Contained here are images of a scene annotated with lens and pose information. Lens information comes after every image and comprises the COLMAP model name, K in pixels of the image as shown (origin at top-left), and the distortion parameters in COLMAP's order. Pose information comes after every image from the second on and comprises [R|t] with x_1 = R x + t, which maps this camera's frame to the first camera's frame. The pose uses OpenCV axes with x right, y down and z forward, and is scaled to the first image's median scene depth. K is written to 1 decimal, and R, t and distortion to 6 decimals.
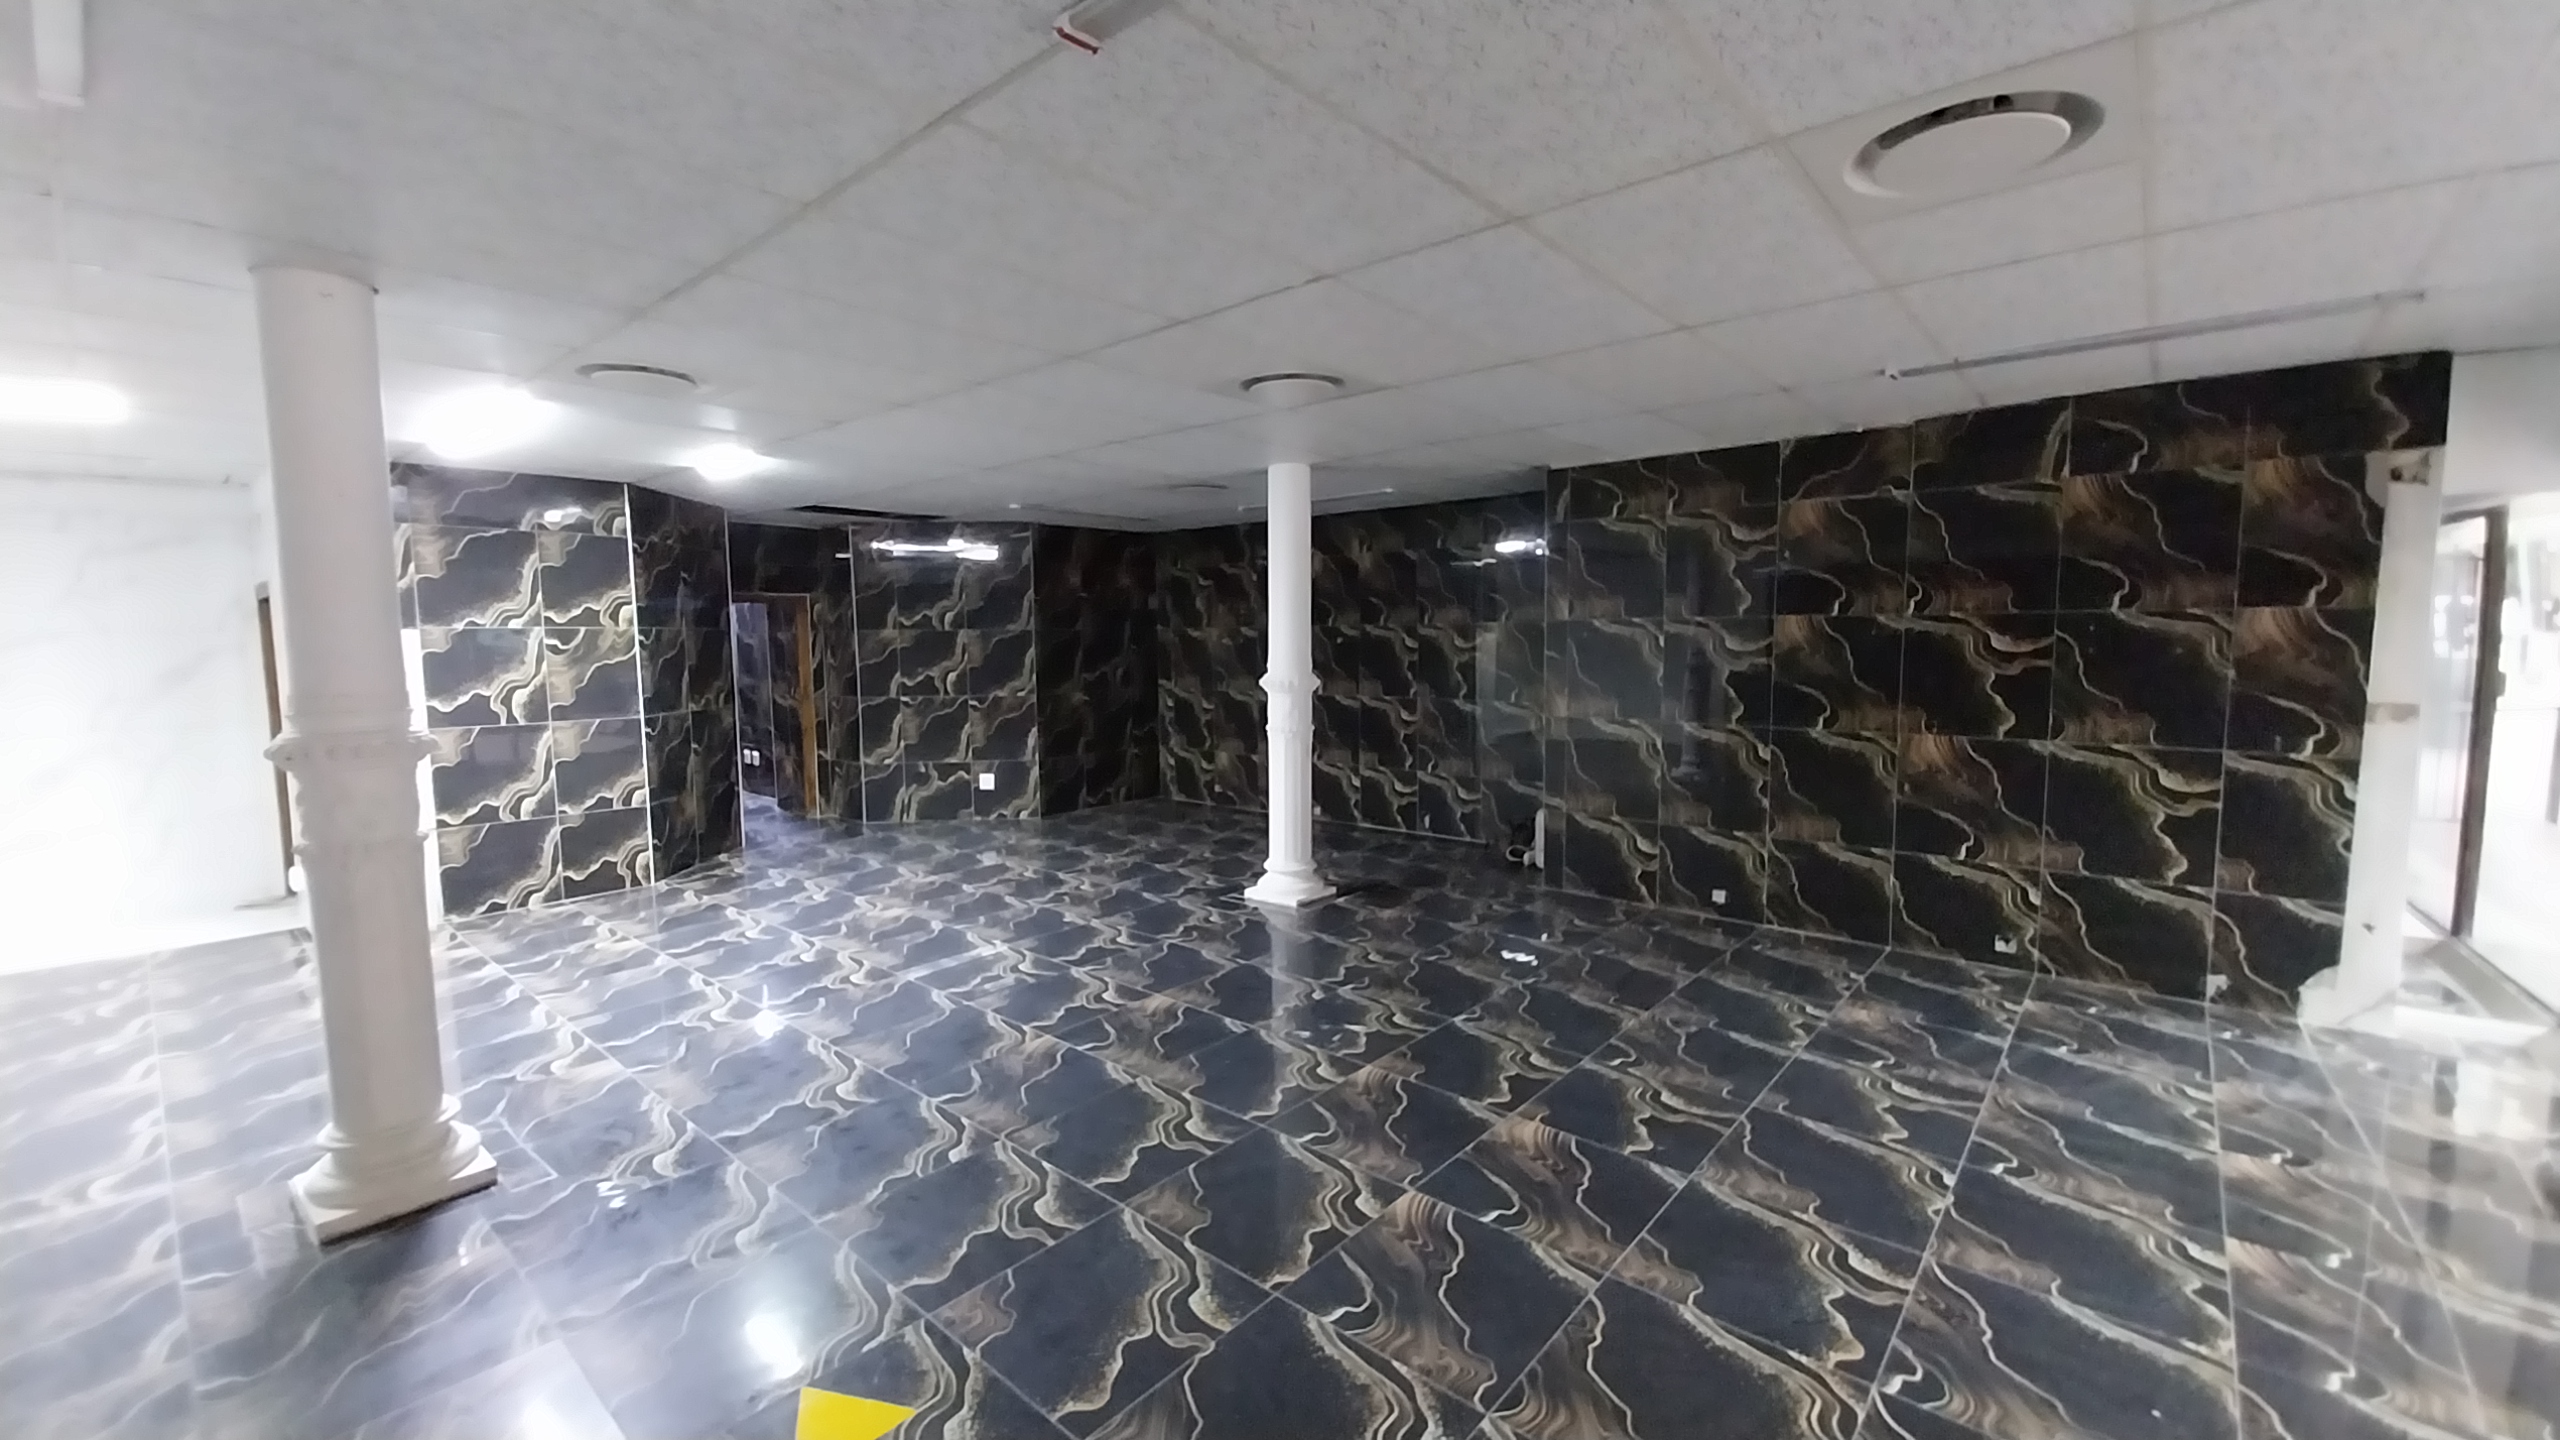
lens RADIAL K [[1007.8, 0, 1293.8], [0, 1007.8, 727.3], [0, 0, 1]] dist [0.020983, -0.014052]
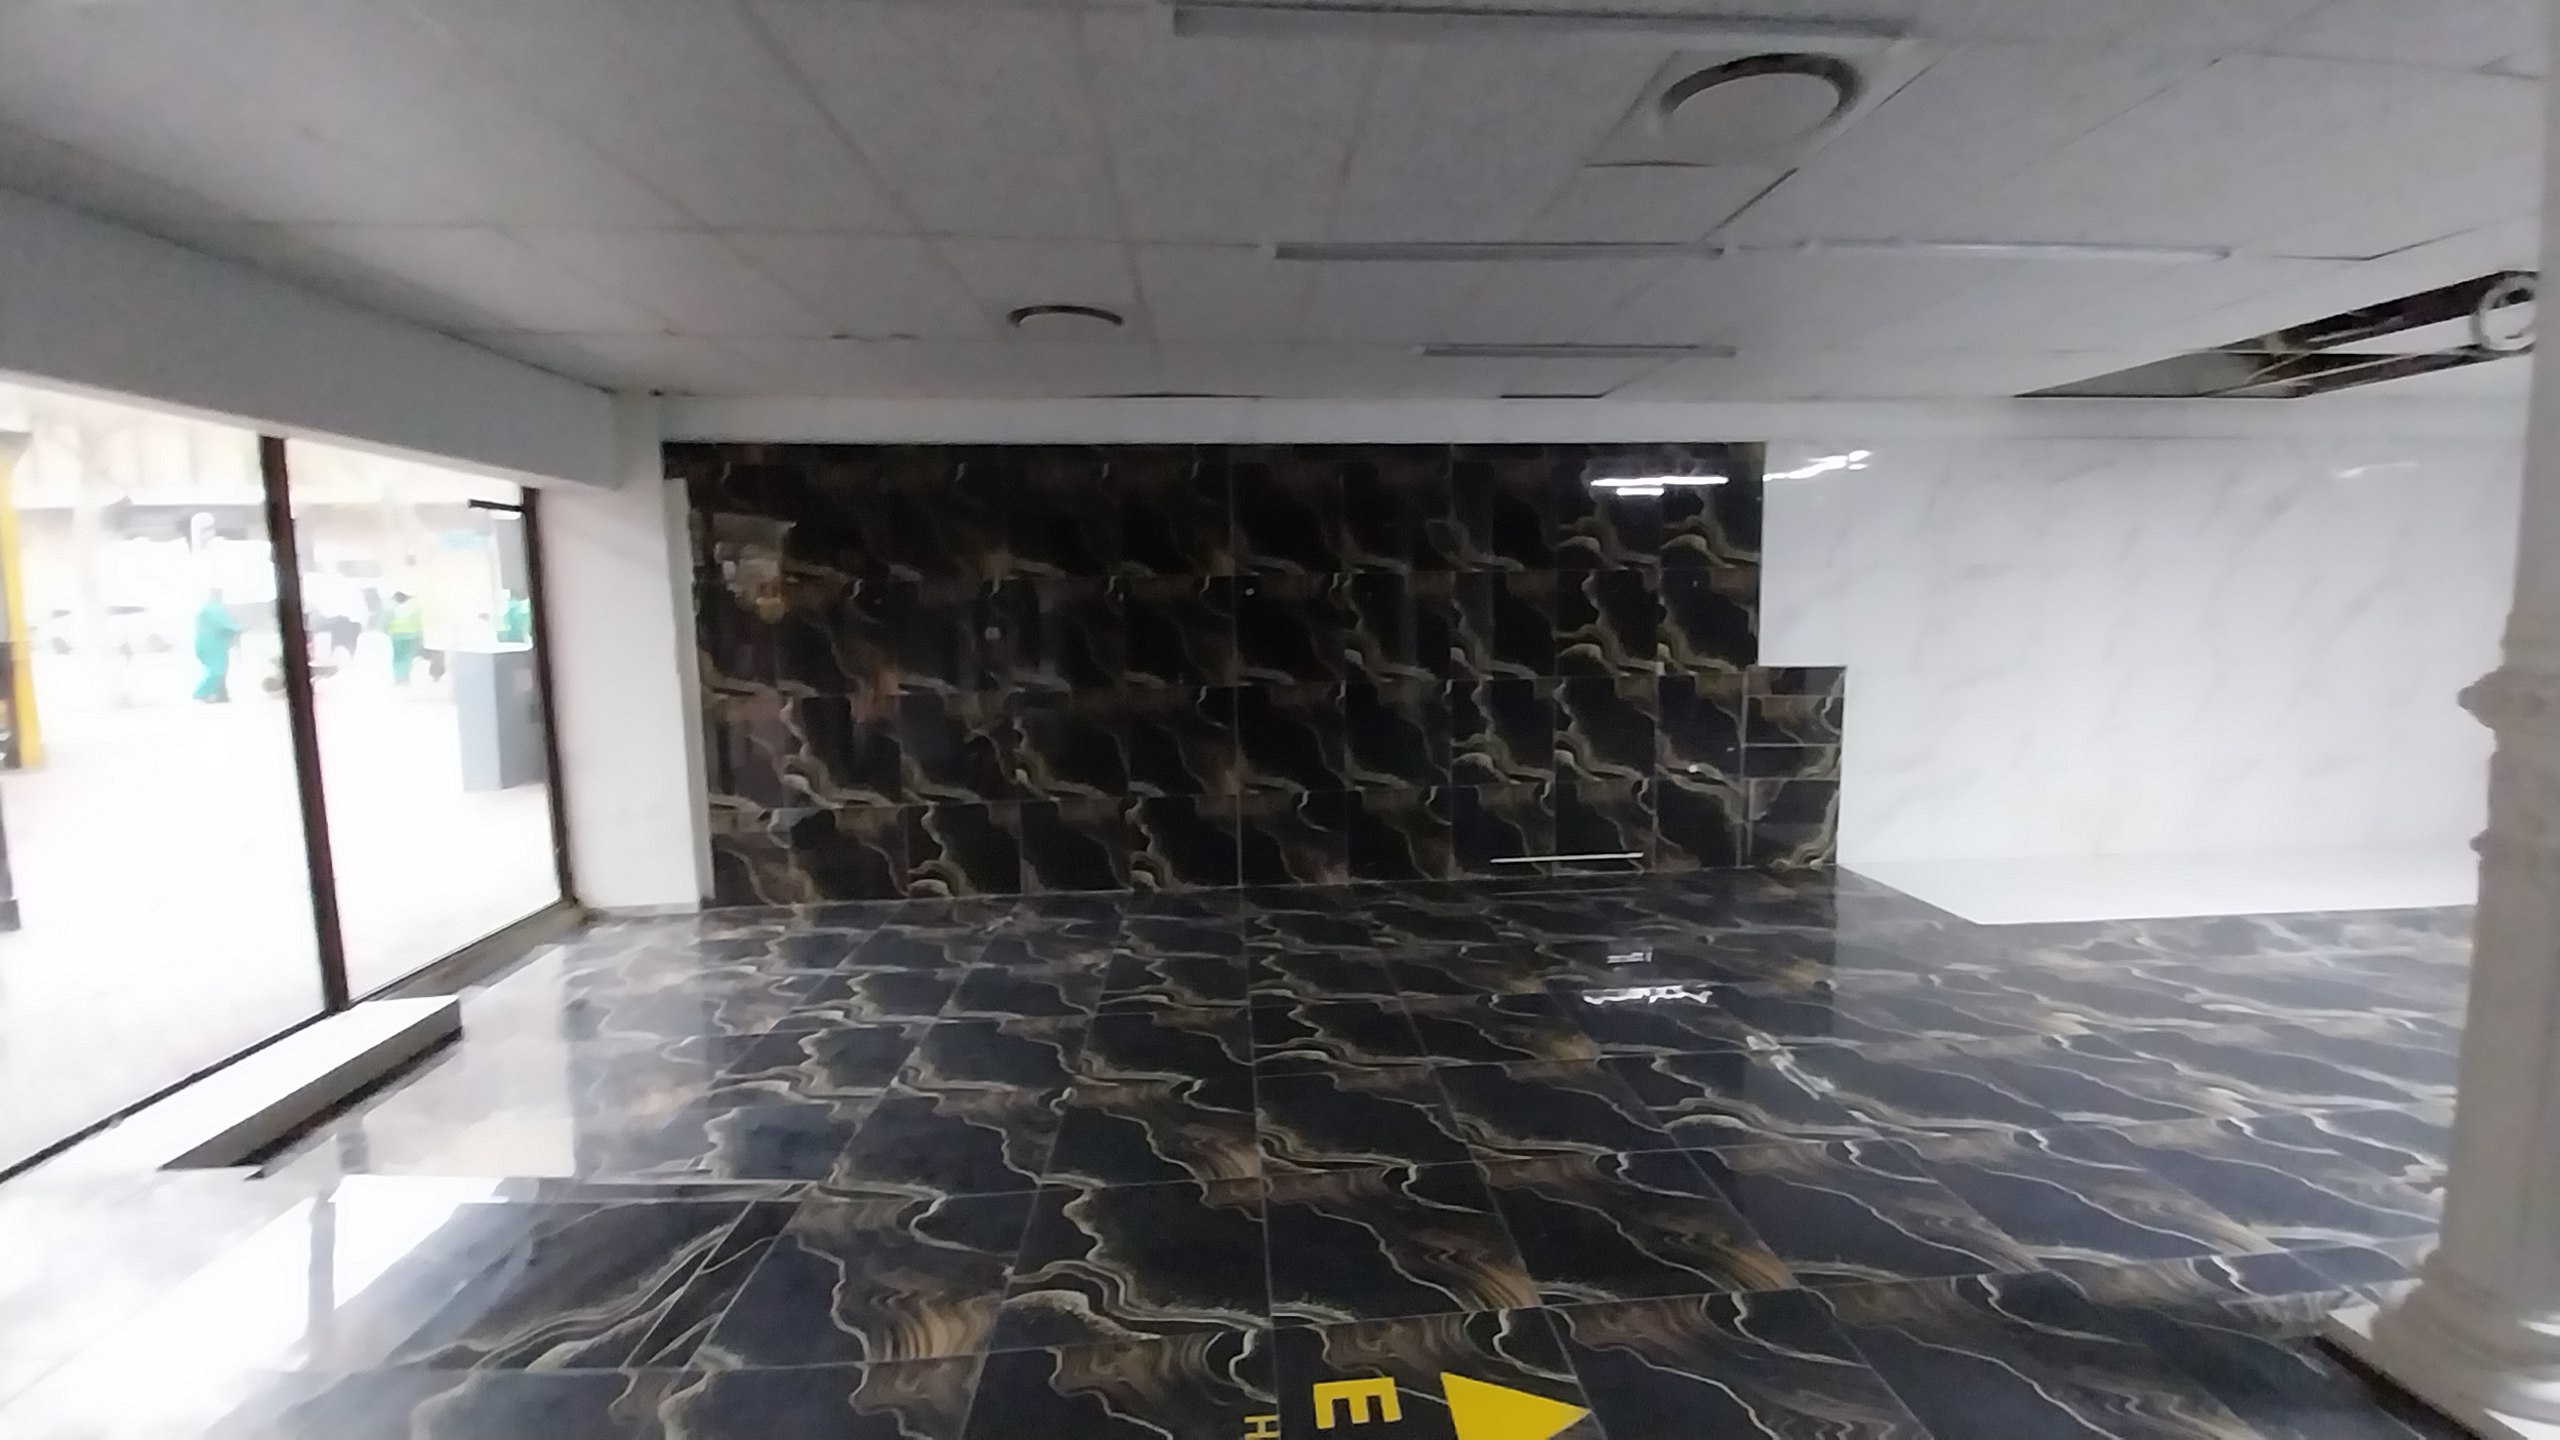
lens RADIAL K [[1030.0, 0, 1319.3], [0, 1030.0, 712.7], [0, 0, 1]] dist [0.024310, -0.015218]
pose [[-0.691810, 0.094866, -0.715821, 0.030131], [-0.045077, 0.983725, 0.173935, -0.022690], [0.720671, 0.152597, -0.676275, 0.411851]]
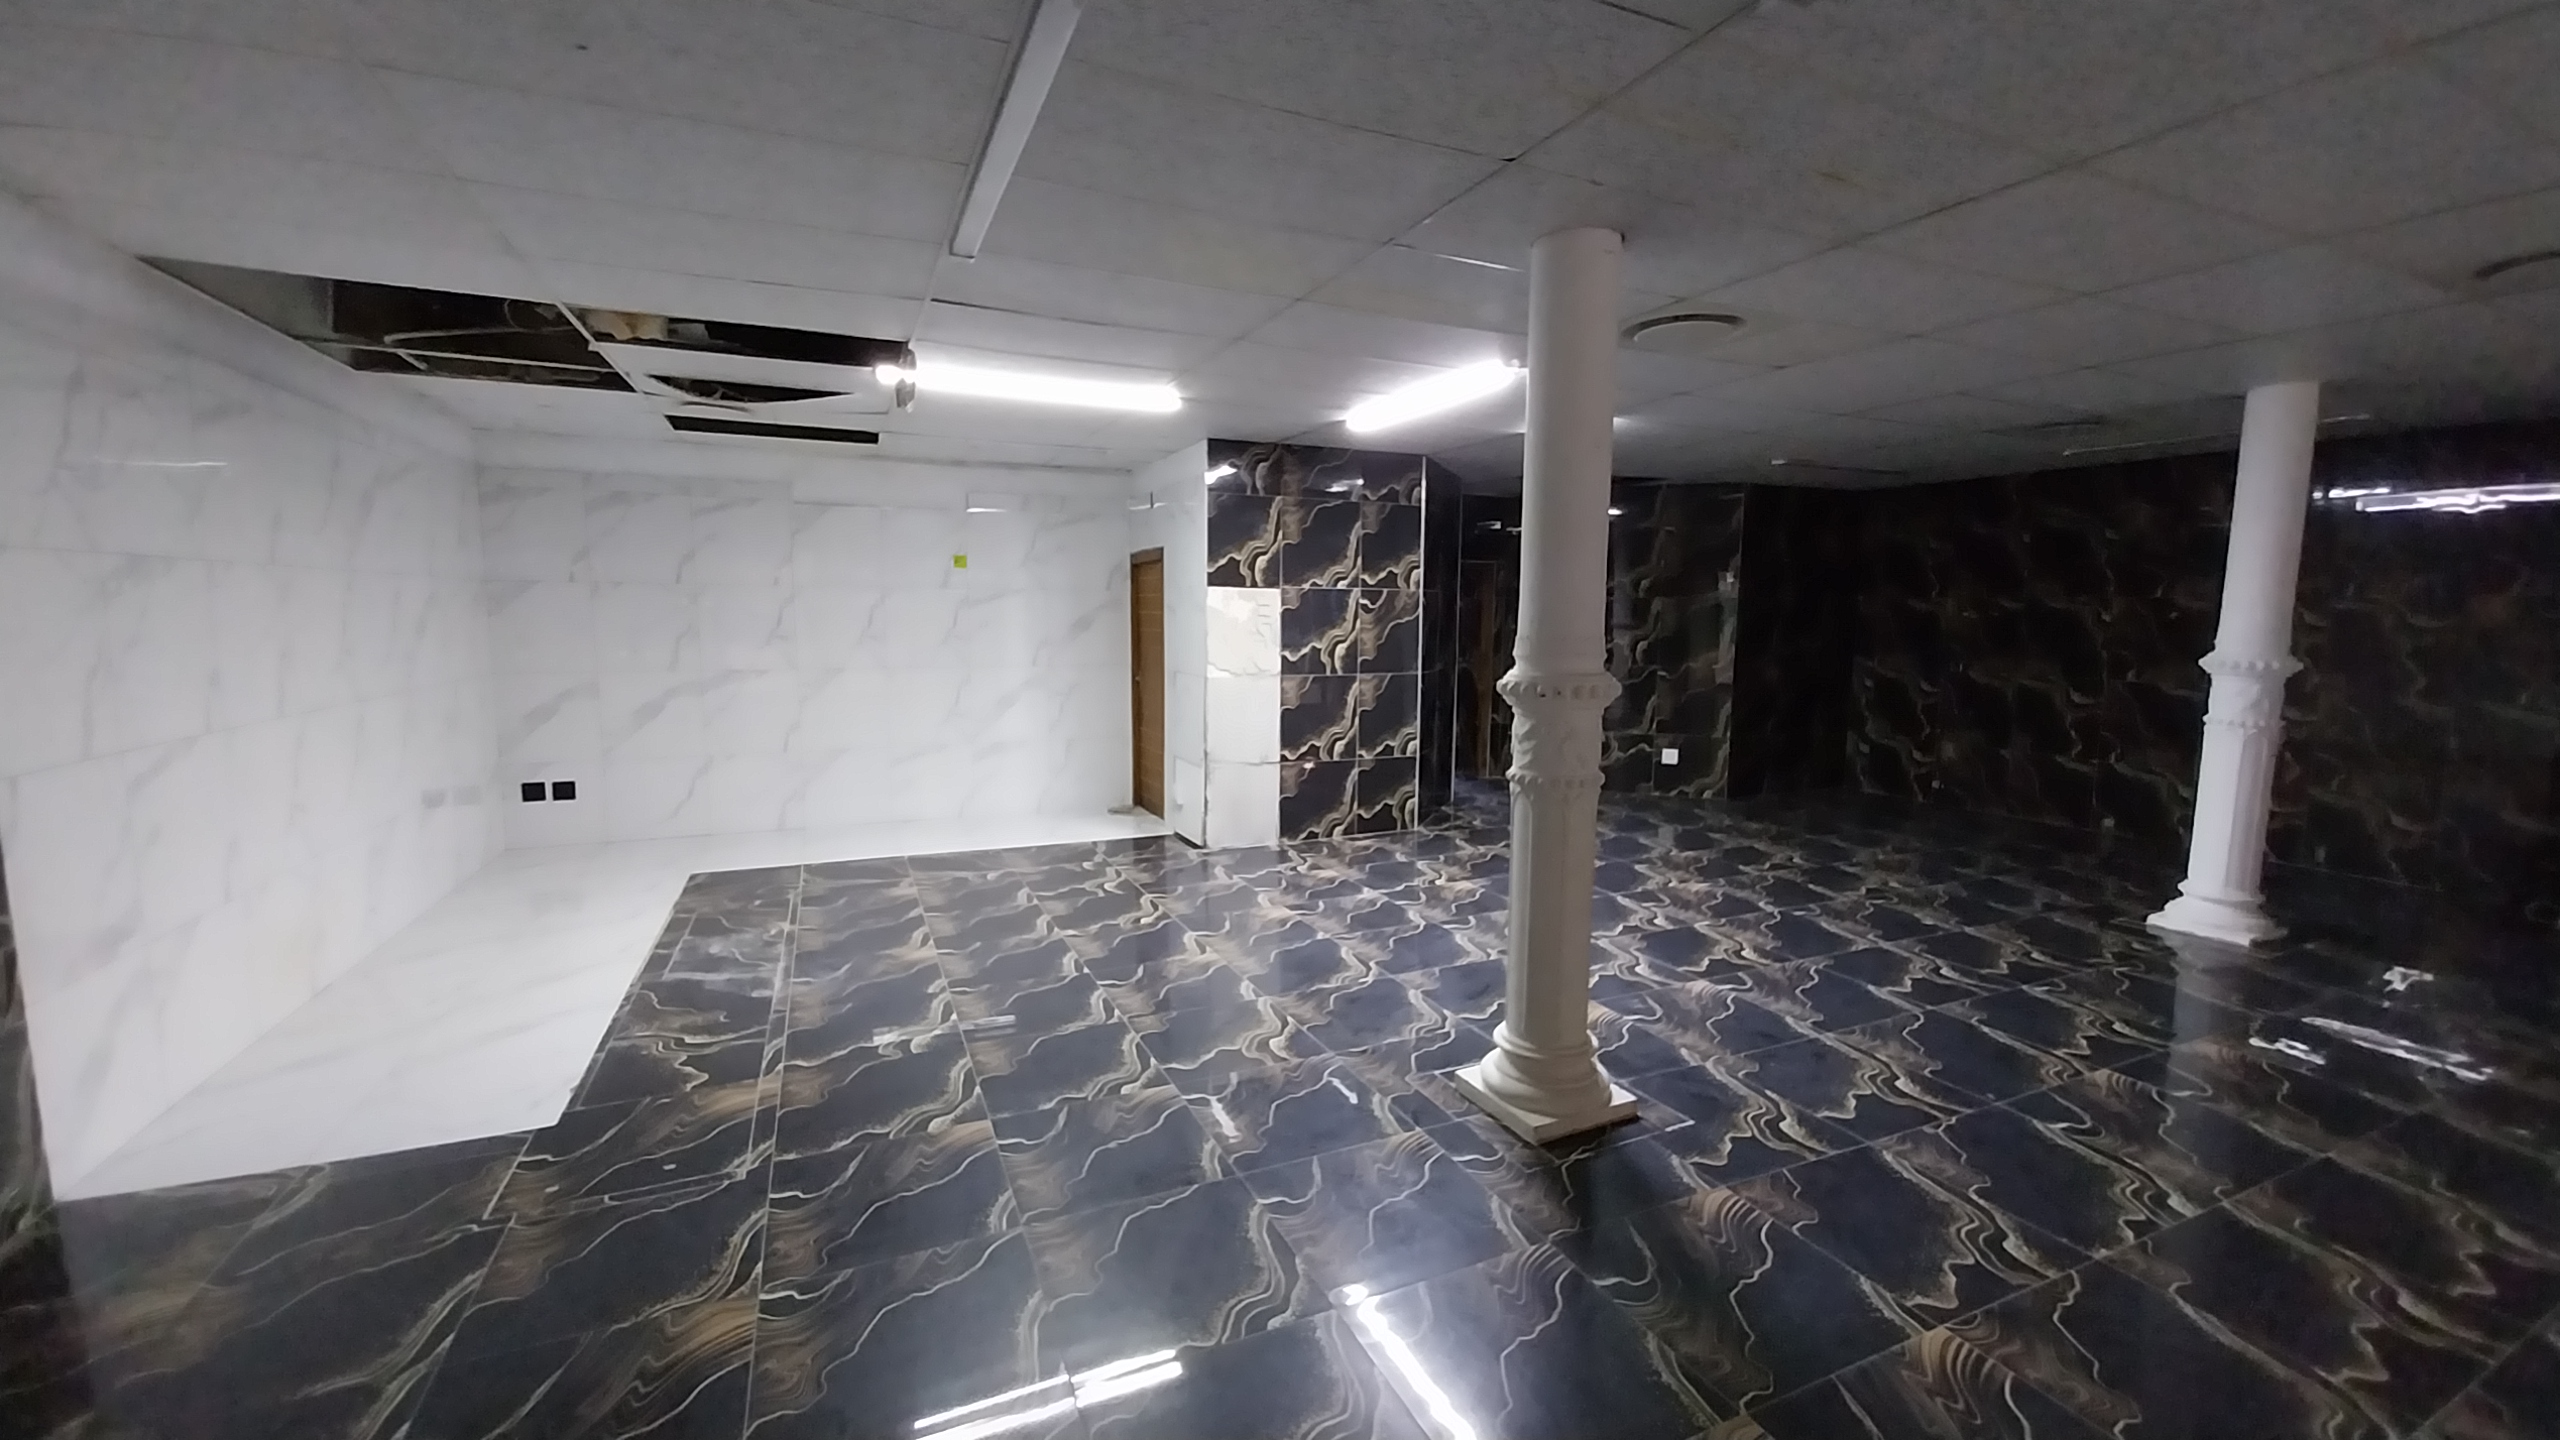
lens RADIAL K [[1010.9, 0, 1280.0], [0, 1010.9, 726.1], [0, 0, 1]] dist [0.005310, -0.000028]
pose [[0.904849, 0.064450, -0.420826, -0.352856], [-0.055147, 0.997891, 0.034253, 0.018909], [0.422145, -0.007787, 0.906495, -0.039583]]
